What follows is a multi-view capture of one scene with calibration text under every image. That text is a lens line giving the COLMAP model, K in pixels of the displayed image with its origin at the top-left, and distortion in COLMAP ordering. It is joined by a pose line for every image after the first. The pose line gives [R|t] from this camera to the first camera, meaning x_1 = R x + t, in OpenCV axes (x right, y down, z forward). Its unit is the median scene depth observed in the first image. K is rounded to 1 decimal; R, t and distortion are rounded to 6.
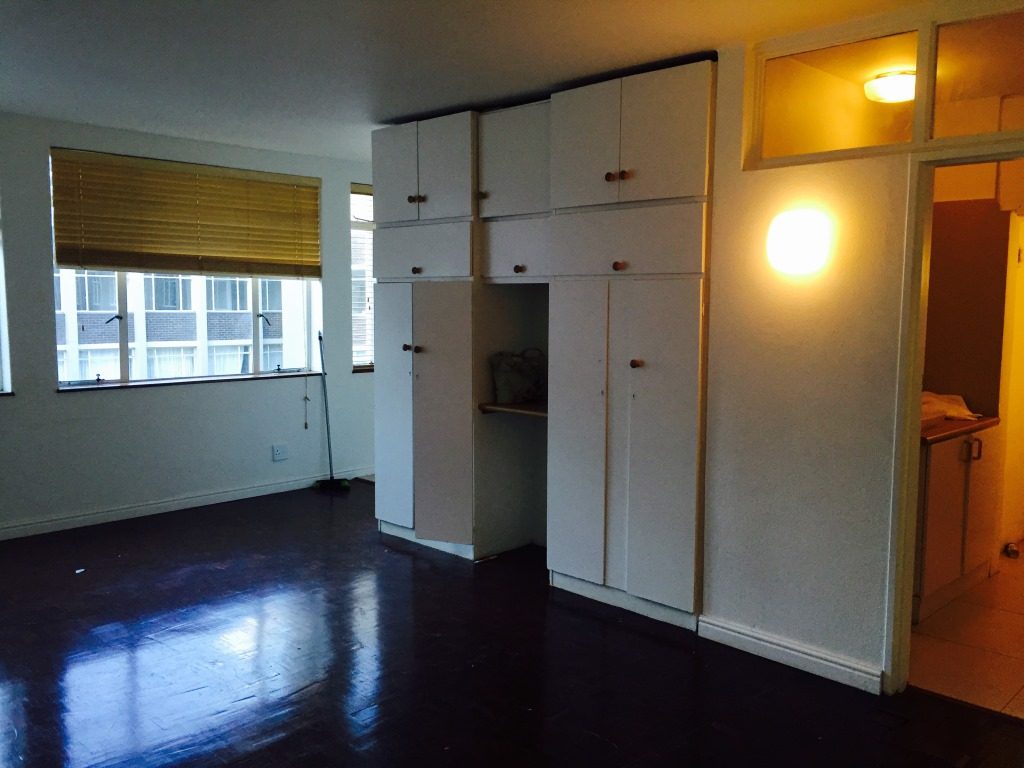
lens RADIAL K [[873.1, 0, 512.0], [0, 873.1, 384.0], [0, 0, 1]] dist [0.012484, 0.005893]
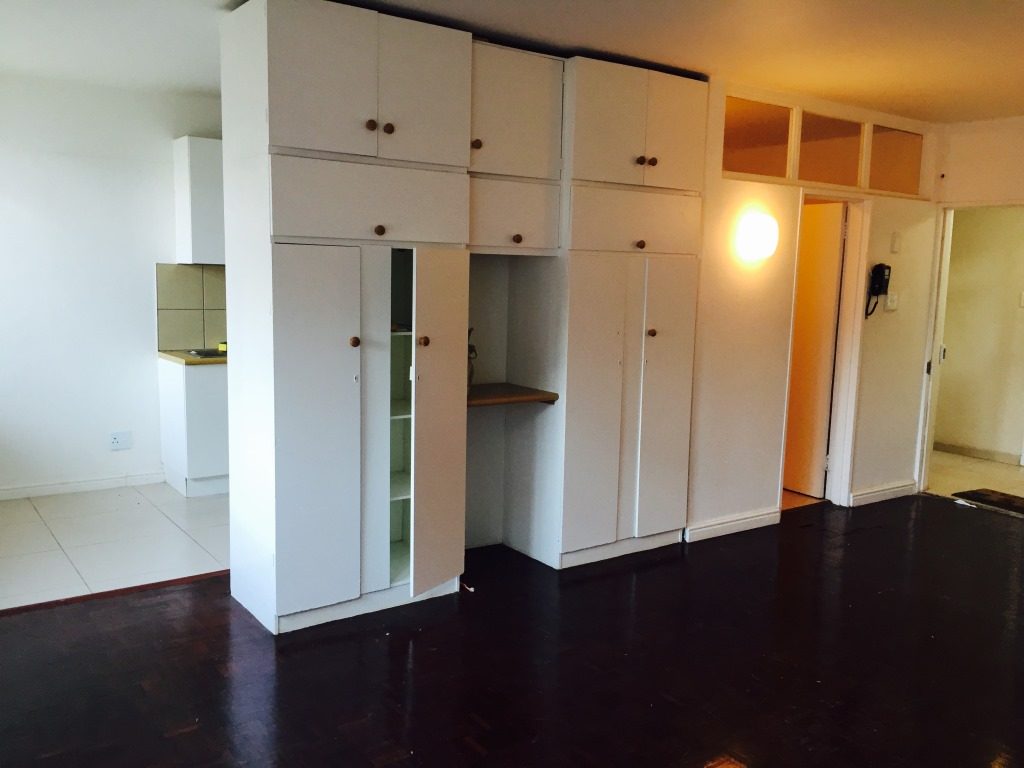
lens RADIAL K [[873.1, 0, 512.0], [0, 873.1, 384.0], [0, 0, 1]] dist [0.012484, 0.005893]
pose [[0.164329, -0.131994, 0.977534, -0.814156], [0.073865, 0.989871, 0.121242, -0.087690], [-0.983636, 0.052282, 0.172415, 0.804273]]
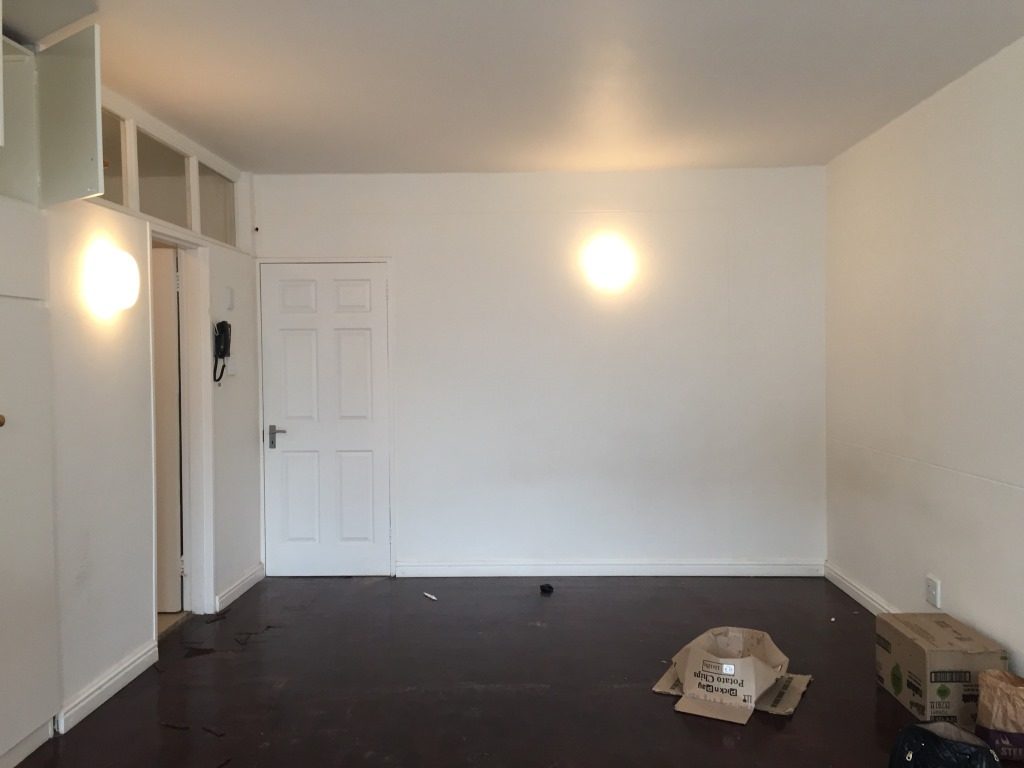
lens RADIAL K [[858.6, 0, 512.0], [0, 858.6, 384.0], [0, 0, 1]] dist [0.000194, 0.003814]
pose [[-0.693725, -0.028328, 0.719683, -0.521784], [0.070207, 0.991808, 0.106713, -0.079379], [-0.716810, 0.124556, -0.686053, 0.958160]]
